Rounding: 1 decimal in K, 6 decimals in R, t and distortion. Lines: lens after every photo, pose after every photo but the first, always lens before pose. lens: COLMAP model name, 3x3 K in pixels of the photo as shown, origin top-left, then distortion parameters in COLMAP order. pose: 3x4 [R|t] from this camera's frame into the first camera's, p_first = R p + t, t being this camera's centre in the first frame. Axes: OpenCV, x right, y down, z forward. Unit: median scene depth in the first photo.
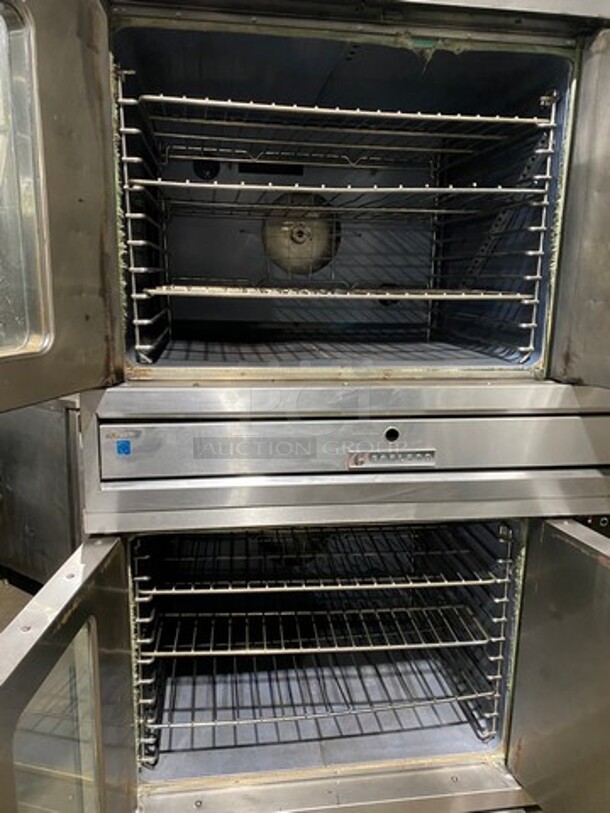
lens RADIAL K [[616.5, 0, 306.9], [0, 616.5, 403.1], [0, 0, 1]] dist [0.001004, 0.002812]
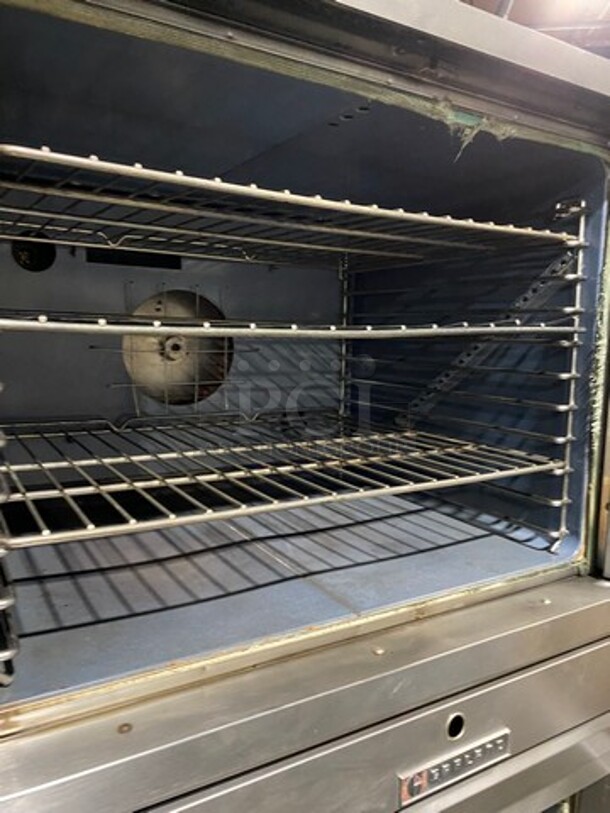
lens RADIAL K [[616.5, 0, 304.1], [0, 616.5, 399.5], [0, 0, 1]] dist [0.001004, 0.002812]
pose [[0.926903, -0.034249, 0.373736, -0.207705], [0.068417, 0.994561, -0.078539, -0.222286], [-0.369013, 0.098367, 0.924204, 0.440096]]
